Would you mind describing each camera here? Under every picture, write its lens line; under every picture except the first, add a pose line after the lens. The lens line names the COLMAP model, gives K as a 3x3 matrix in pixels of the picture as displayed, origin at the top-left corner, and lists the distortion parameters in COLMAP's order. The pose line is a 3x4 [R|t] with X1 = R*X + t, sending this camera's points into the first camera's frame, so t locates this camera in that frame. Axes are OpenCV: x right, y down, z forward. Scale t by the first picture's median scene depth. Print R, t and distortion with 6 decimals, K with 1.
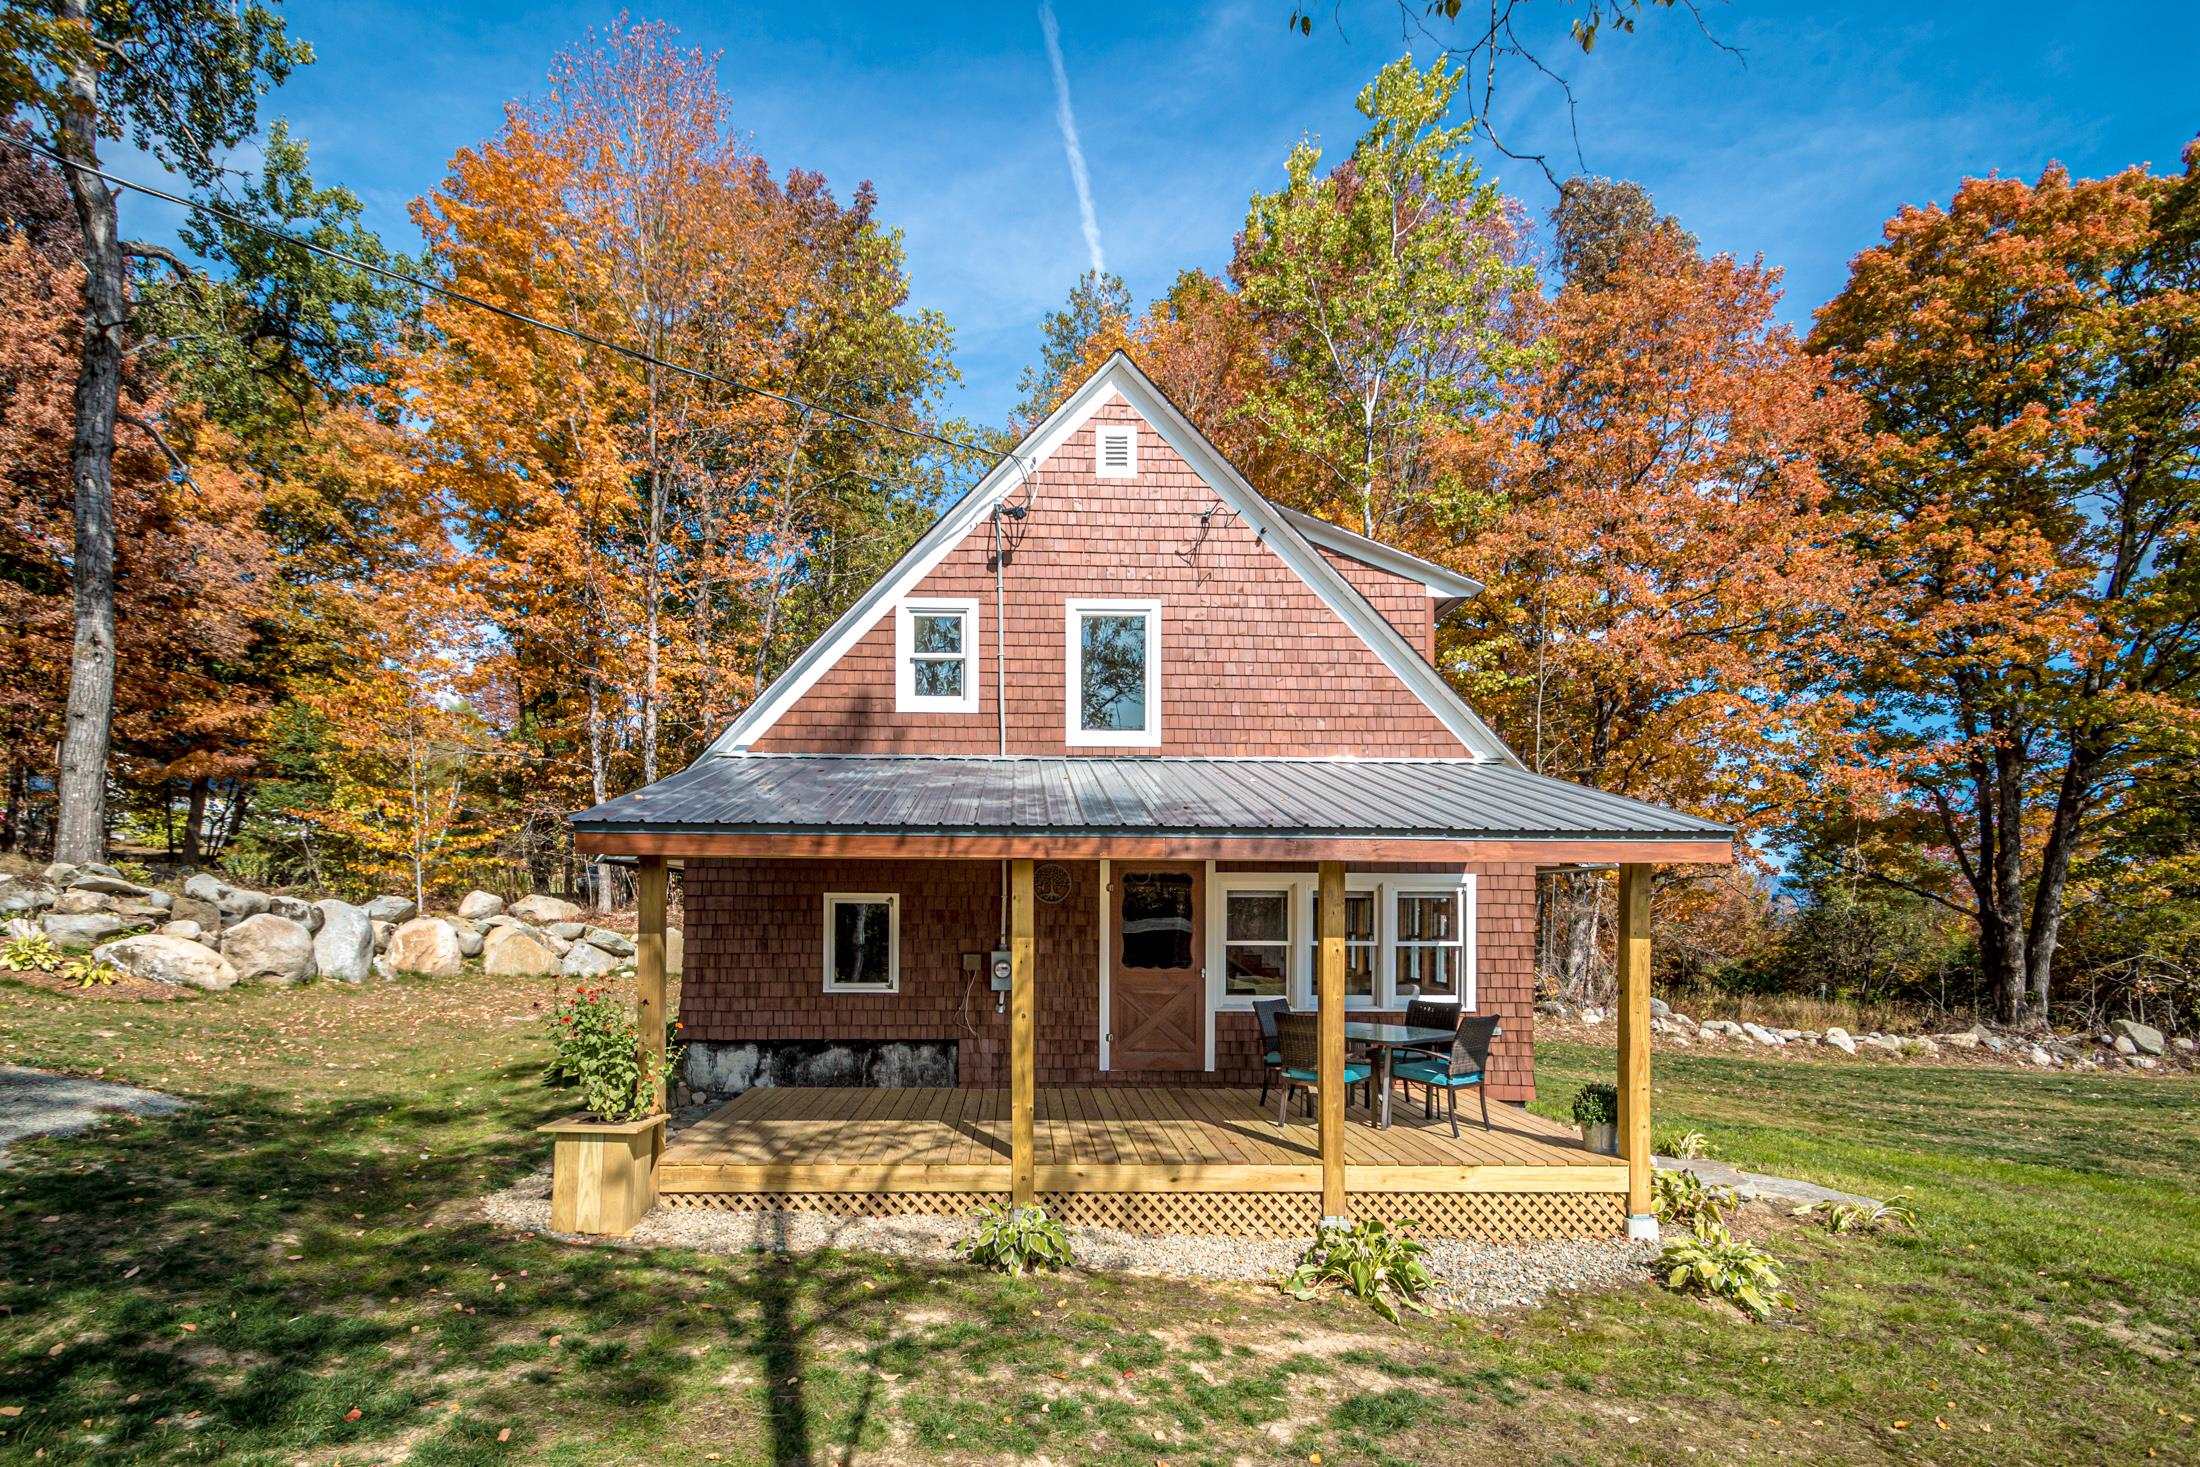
lens RADIAL K [[1052.7, 0, 1169.9], [0, 1052.7, 920.6], [0, 0, 1]] dist [0.000431, -0.013296]
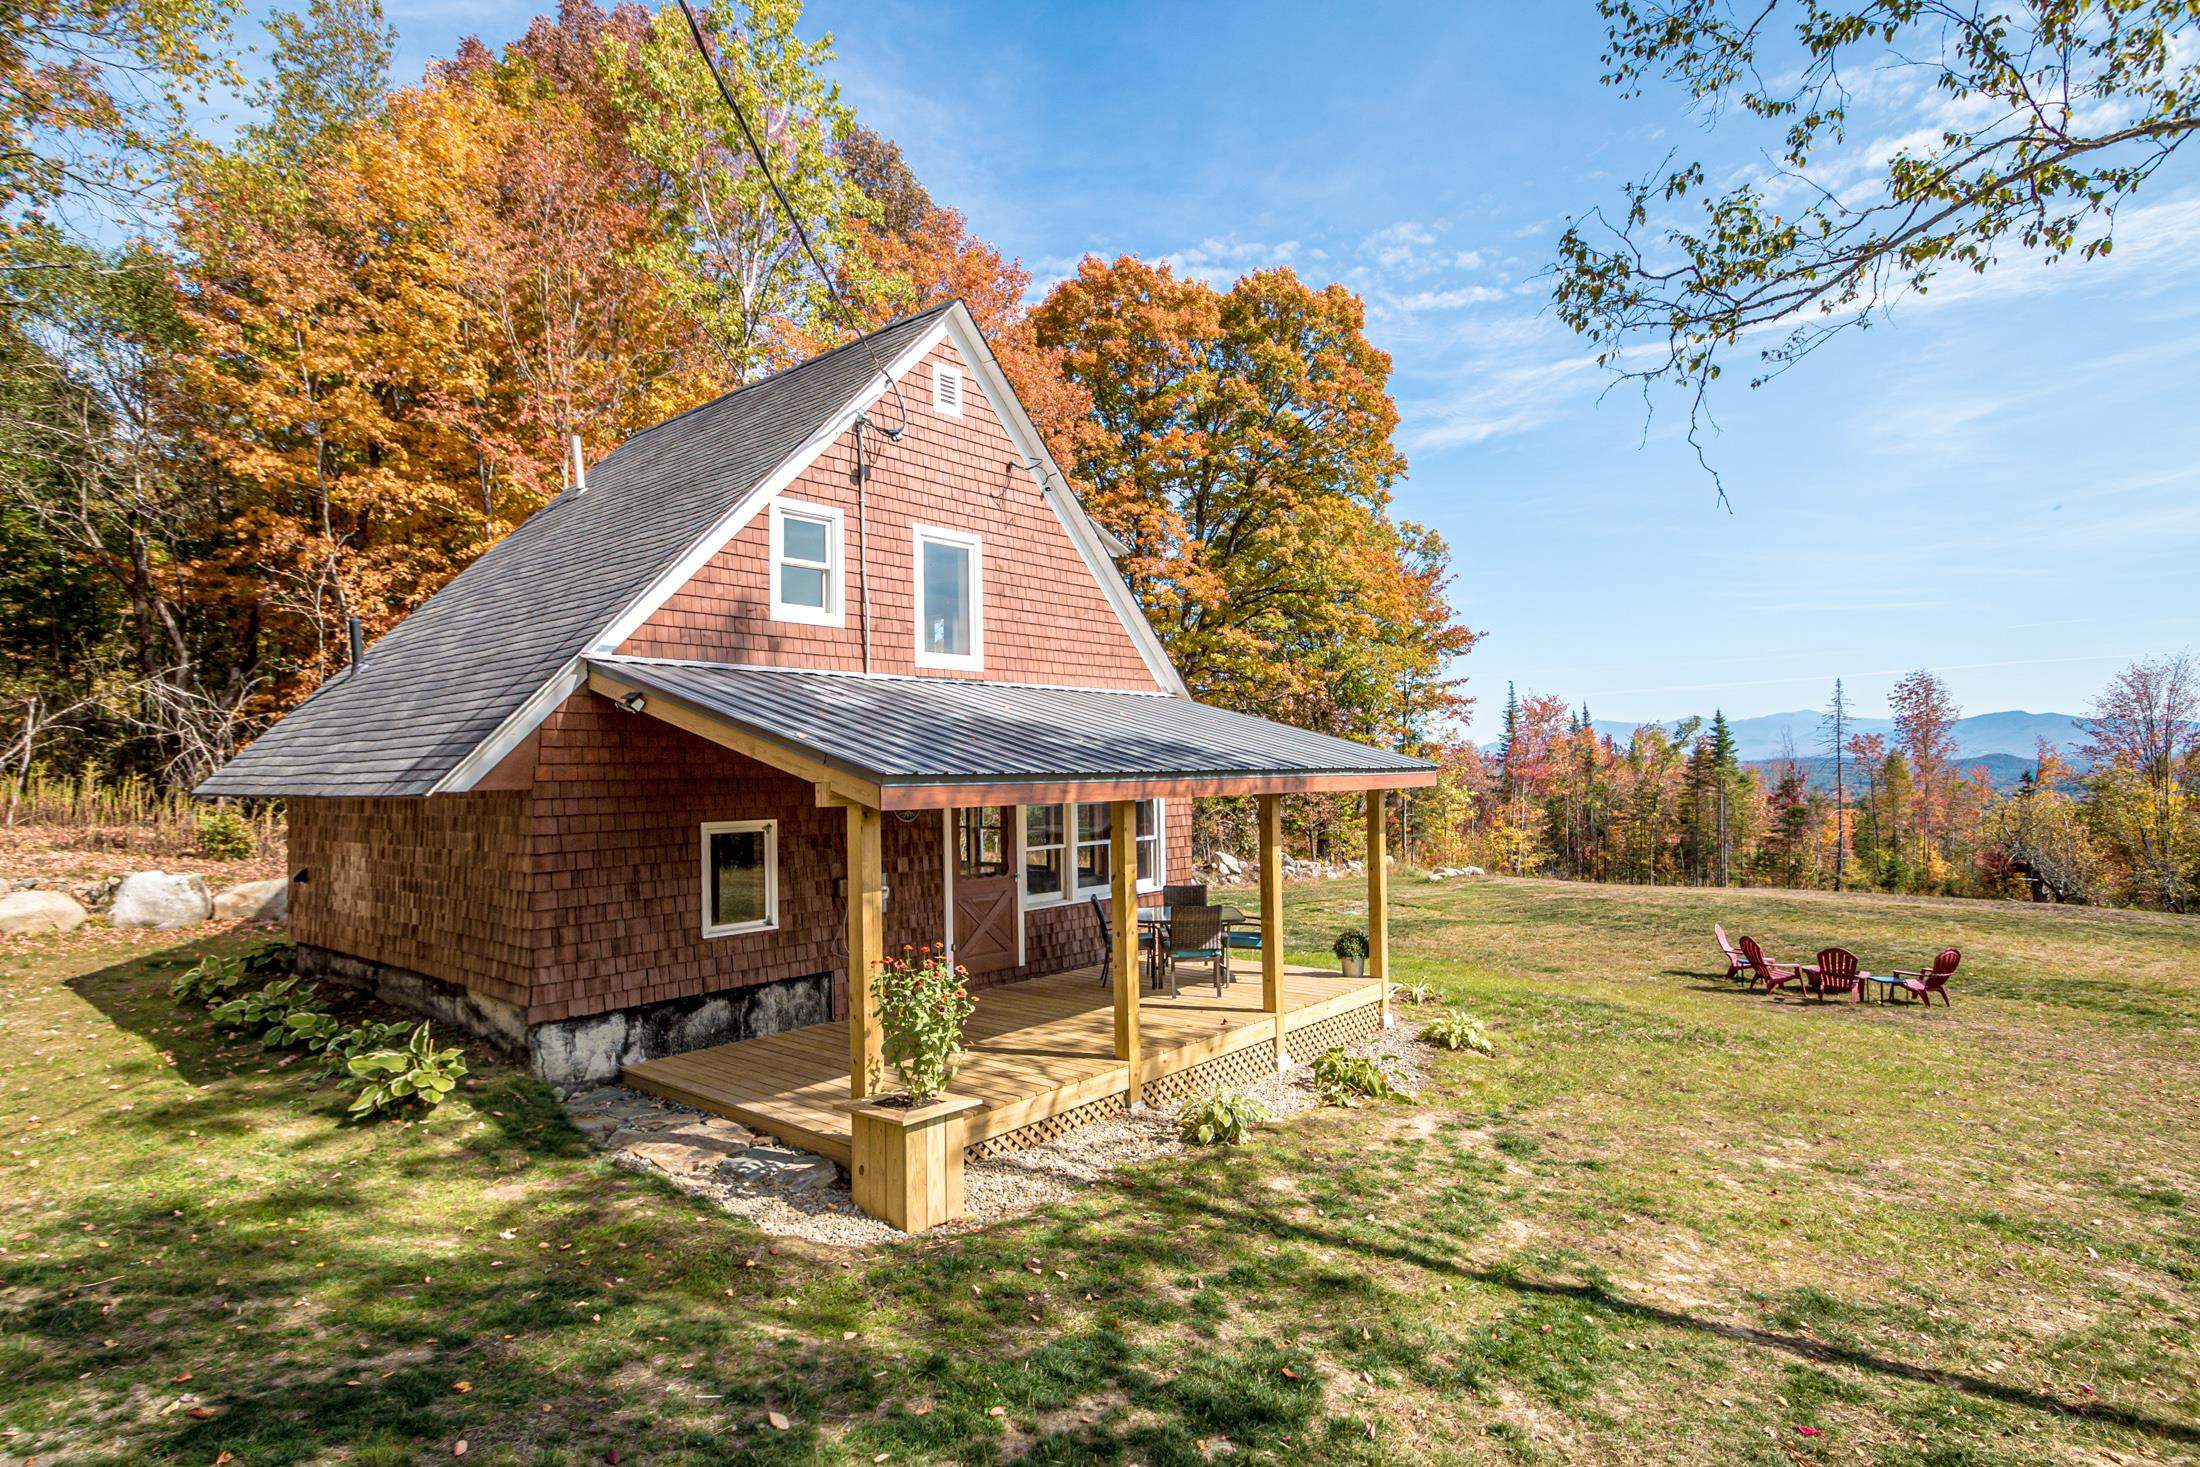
lens RADIAL K [[1052.7, 0, 1131.9], [0, 1052.7, 757.5], [0, 0, 1]] dist [0.000431, -0.013296]
pose [[0.689292, -0.003071, 0.724477, -0.701755], [0.017219, 0.999778, -0.012145, -0.062562], [-0.724279, 0.020846, 0.689192, 0.149455]]
